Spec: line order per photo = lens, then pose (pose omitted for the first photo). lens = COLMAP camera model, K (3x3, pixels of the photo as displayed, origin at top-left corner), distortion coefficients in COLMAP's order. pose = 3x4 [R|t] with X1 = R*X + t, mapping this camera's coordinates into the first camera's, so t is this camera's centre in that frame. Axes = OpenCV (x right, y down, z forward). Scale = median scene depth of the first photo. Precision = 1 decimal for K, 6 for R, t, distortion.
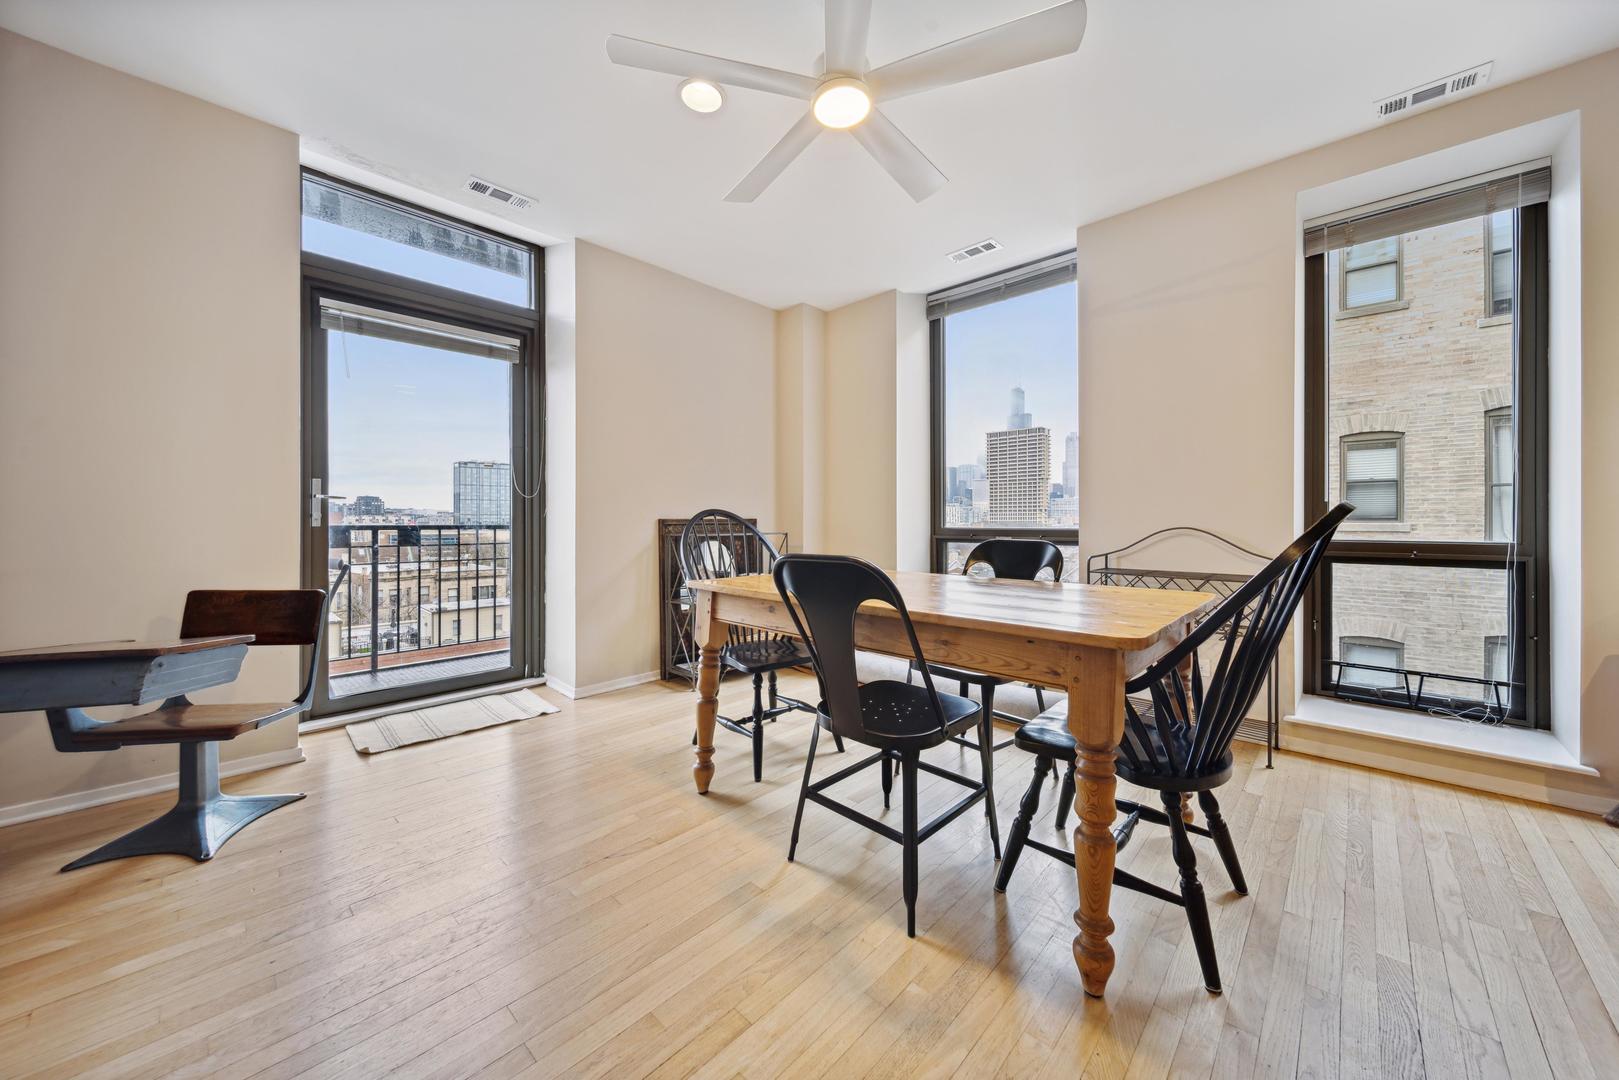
lens RADIAL K [[572.9, 0, 810.0], [0, 572.9, 526.7], [0, 0, 1]] dist [0.001978, -0.000630]
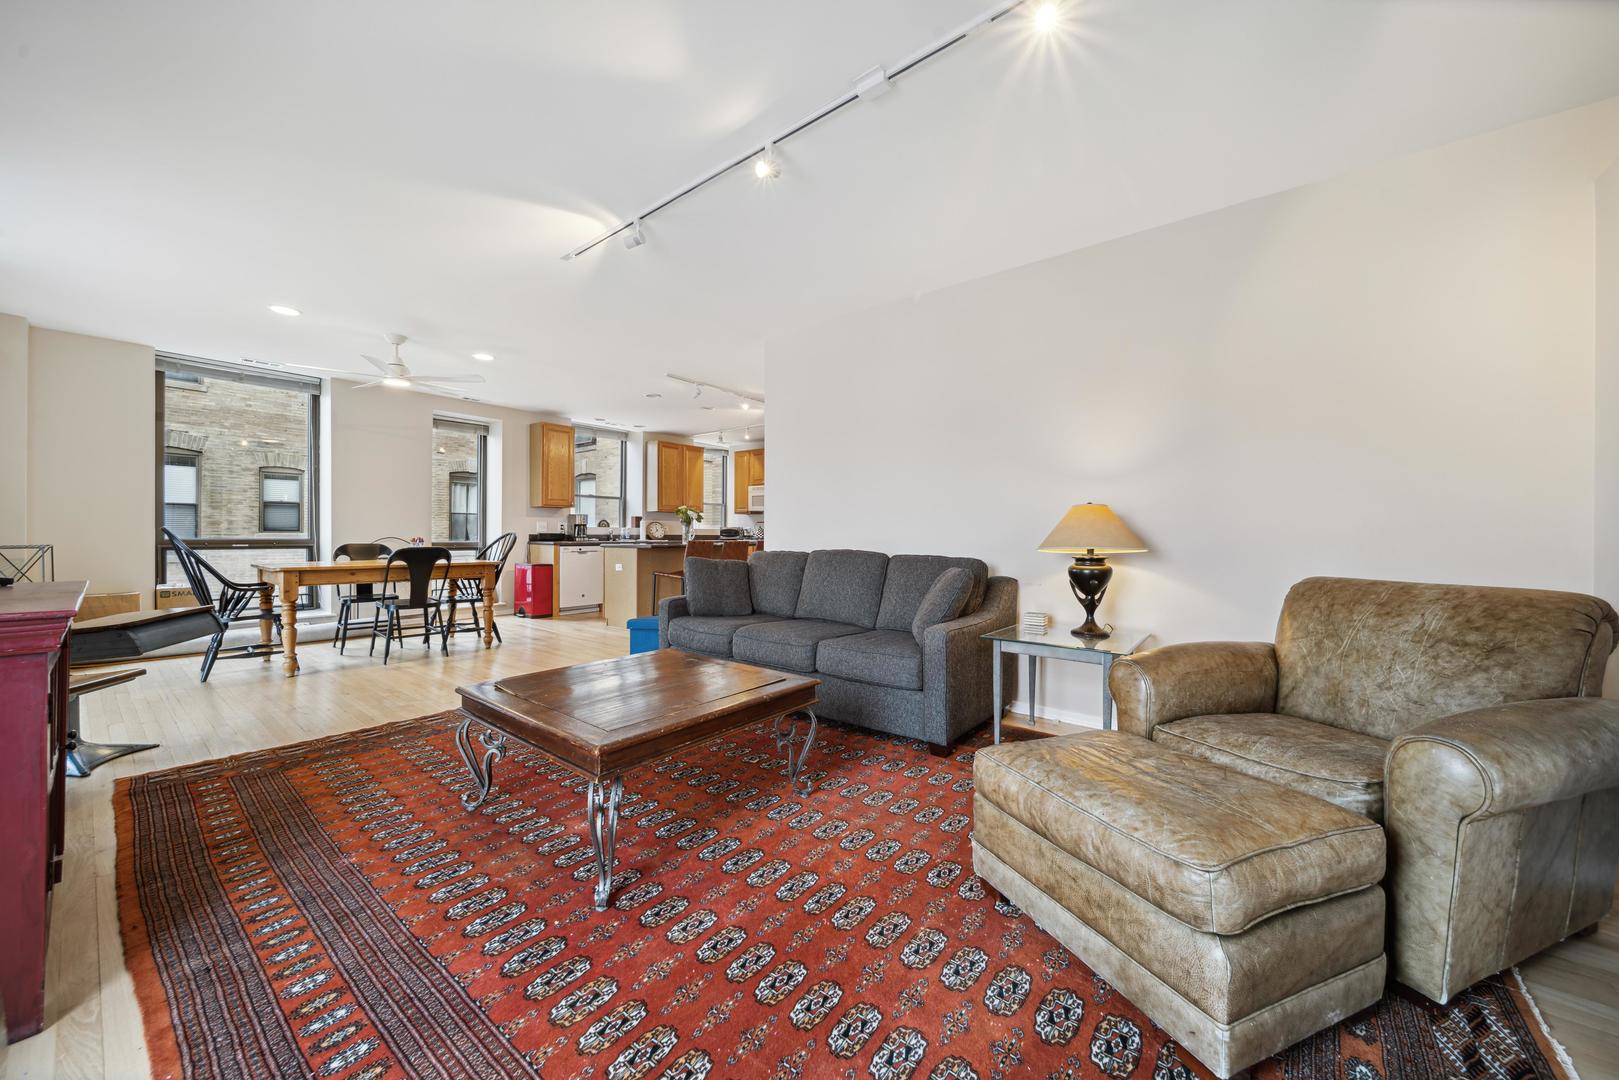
lens RADIAL K [[572.9, 0, 802.1], [0, 572.9, 538.3], [0, 0, 1]] dist [0.001978, -0.000630]
pose [[-0.088129, -0.002207, 0.996107, -1.499232], [-0.002621, 0.999995, 0.001984, -0.003499], [-0.996106, -0.002436, -0.088134, -0.355081]]
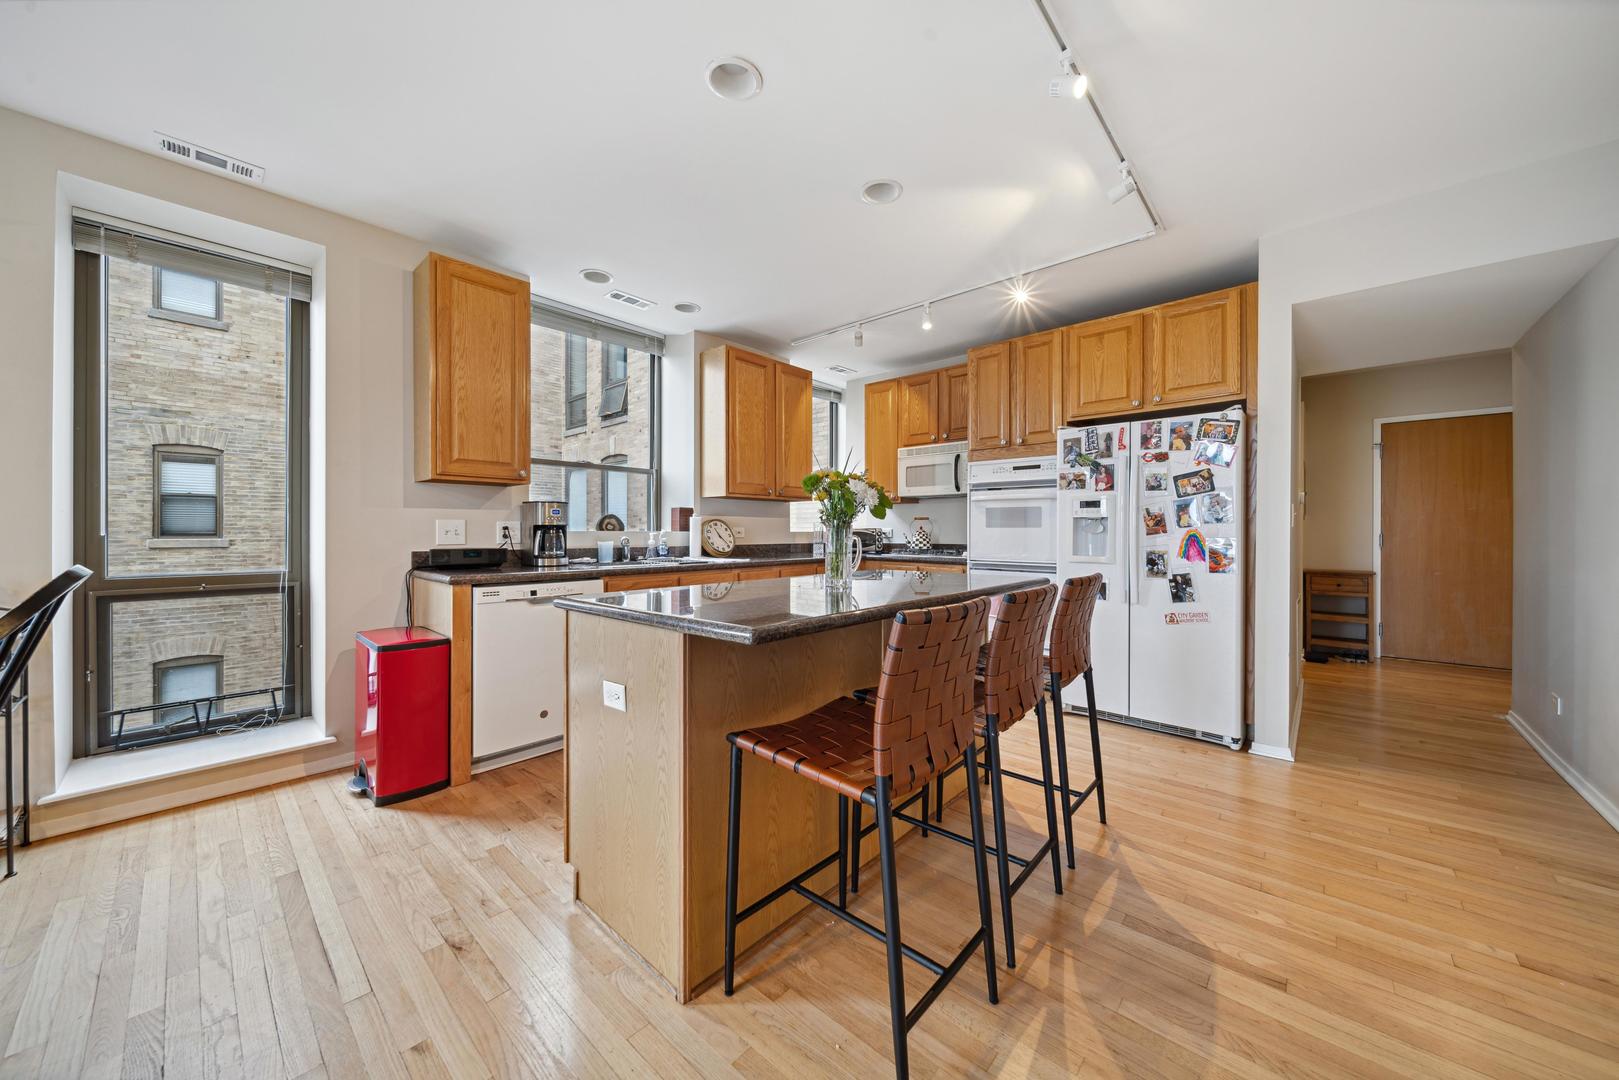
lens RADIAL K [[572.9, 0, 802.7], [0, 572.9, 532.6], [0, 0, 1]] dist [0.001978, -0.000630]
pose [[-0.013776, 0.005009, 0.999893, -0.003242], [0.000579, 0.999987, -0.005002, -0.037534], [-0.999905, 0.000510, -0.013779, -0.063489]]
